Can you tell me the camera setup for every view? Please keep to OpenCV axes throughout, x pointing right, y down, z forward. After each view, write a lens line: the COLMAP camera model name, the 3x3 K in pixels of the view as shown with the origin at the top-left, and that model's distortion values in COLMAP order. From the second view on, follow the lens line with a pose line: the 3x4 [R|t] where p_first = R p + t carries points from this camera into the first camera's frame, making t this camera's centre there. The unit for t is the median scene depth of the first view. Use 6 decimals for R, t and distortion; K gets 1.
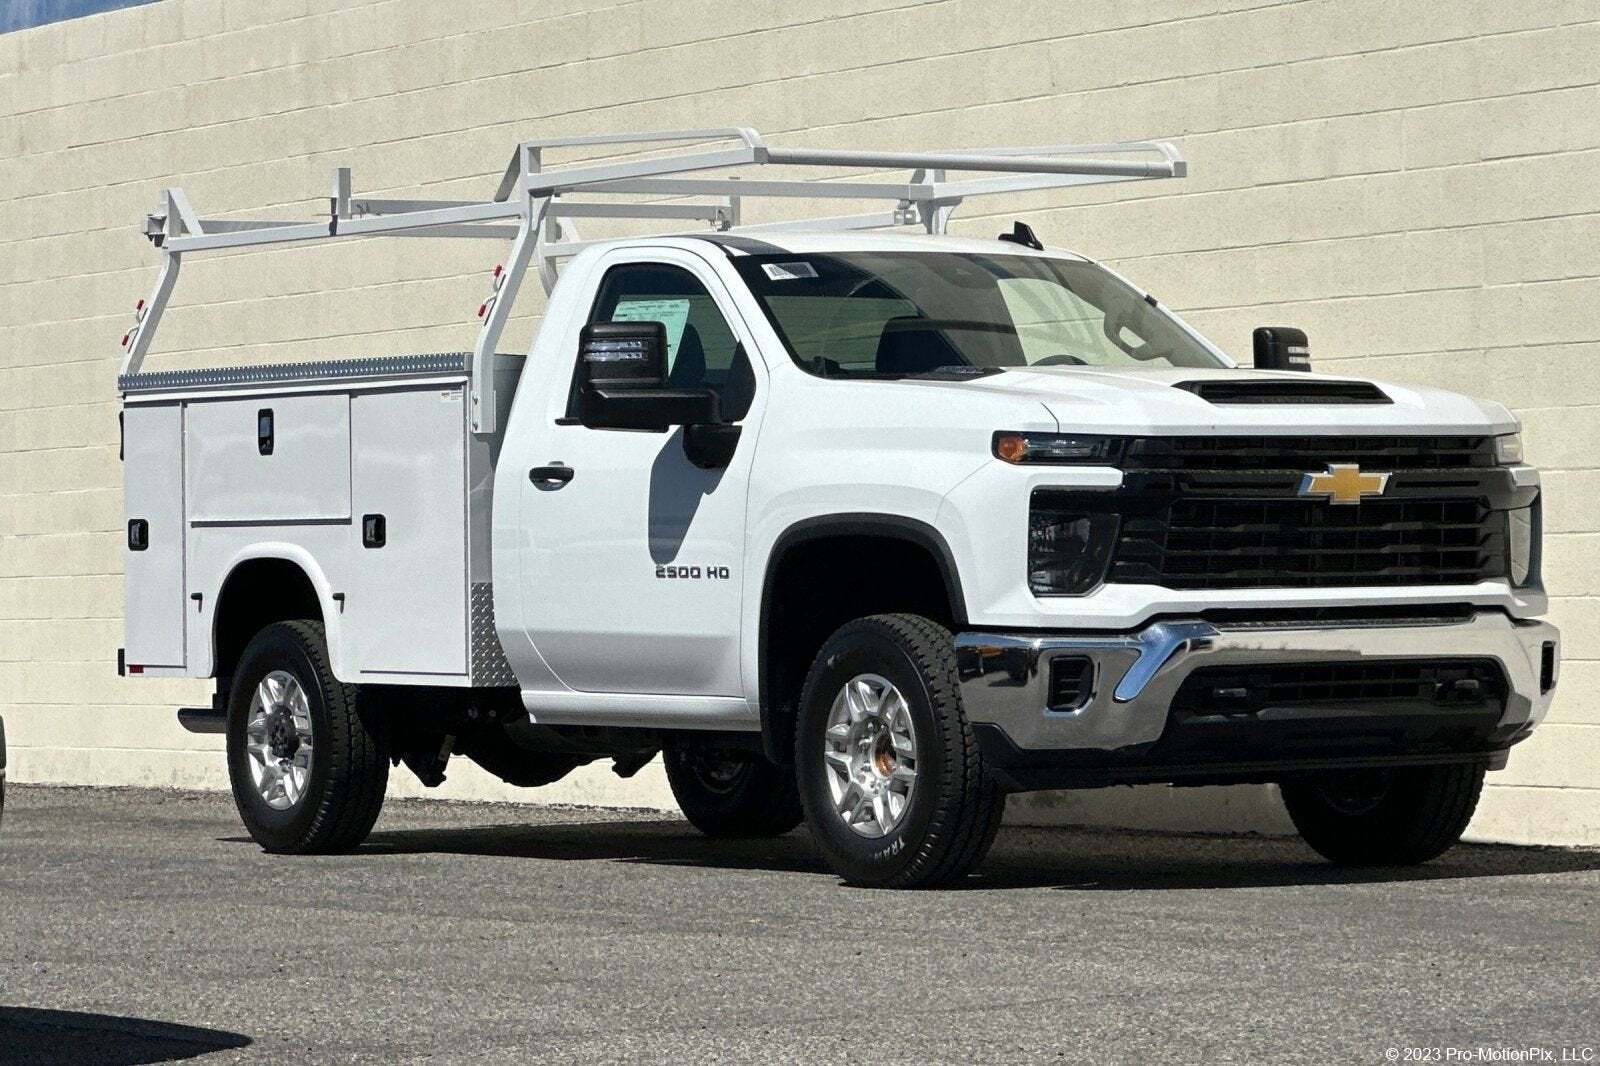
lens RADIAL K [[5773.4, 0, 800.0], [0, 5773.4, 533.0], [0, 0, 1]] dist [-0.030246, -2.232087]
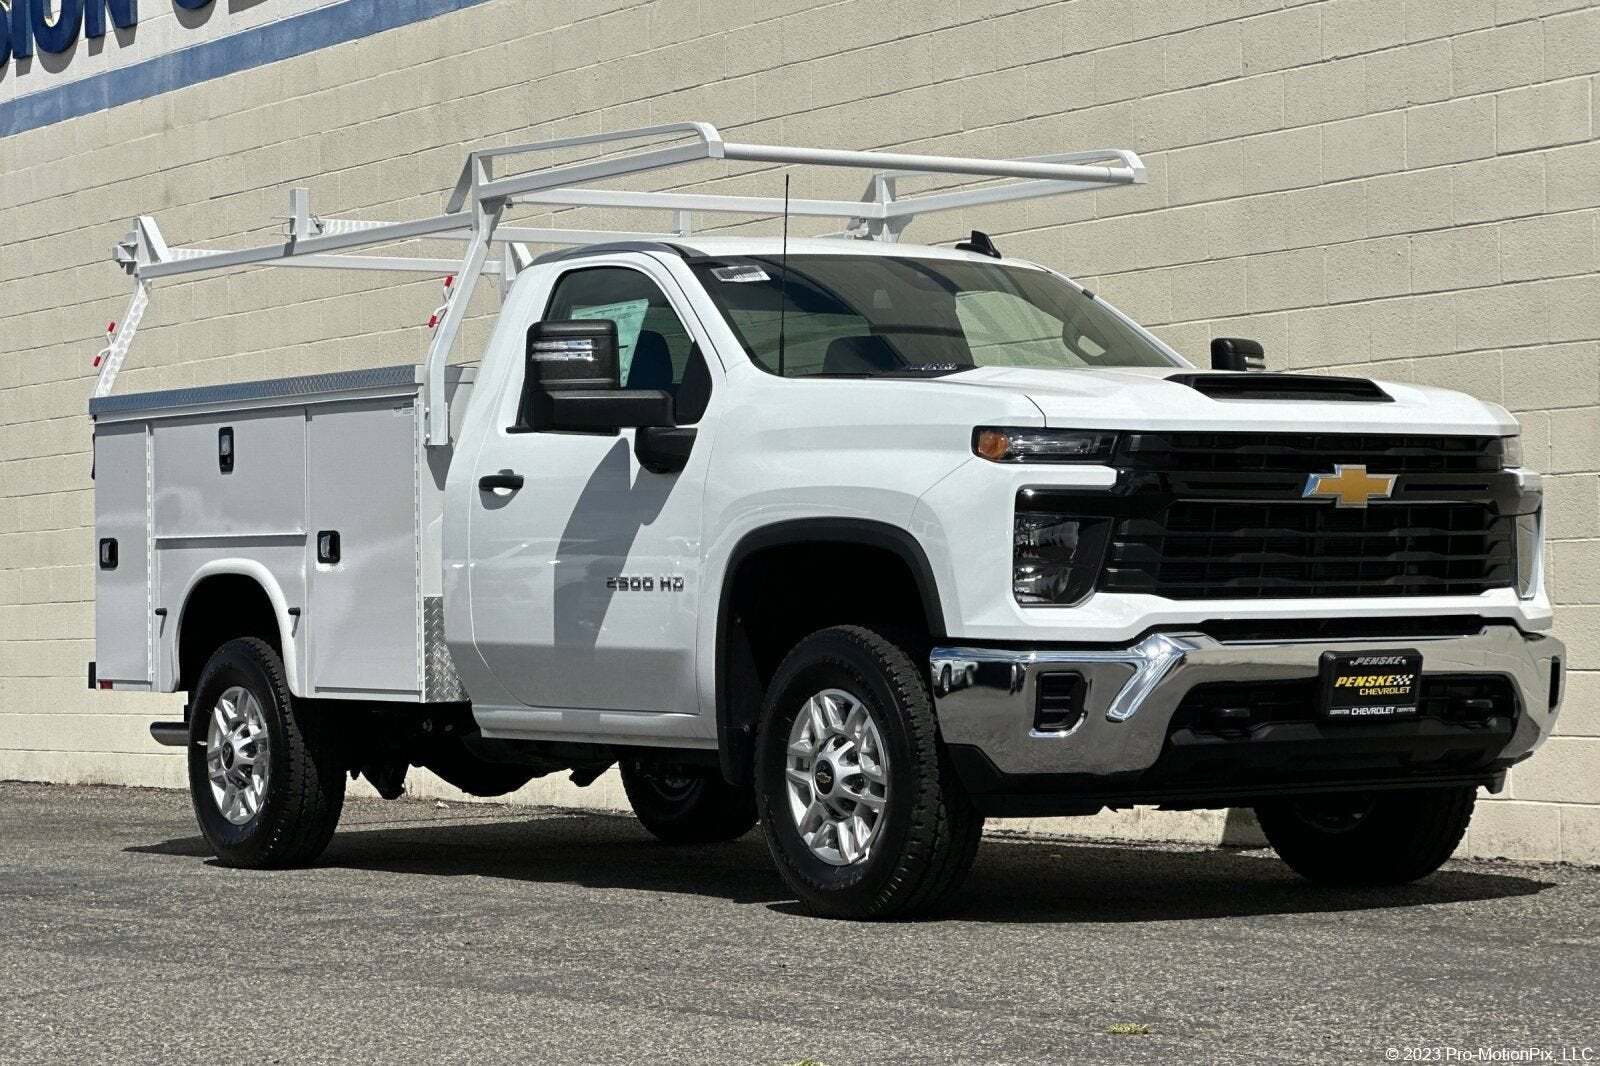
lens RADIAL K [[3898.2, 0, 800.0], [0, 3898.2, 533.0], [0, 0, 1]] dist [0.055202, 0.072958]
pose [[0.999799, 0.000820, 0.020029, -0.006418], [-0.000562, 0.999917, -0.012885, 0.007038], [-0.020038, 0.012871, 0.999716, 0.367785]]
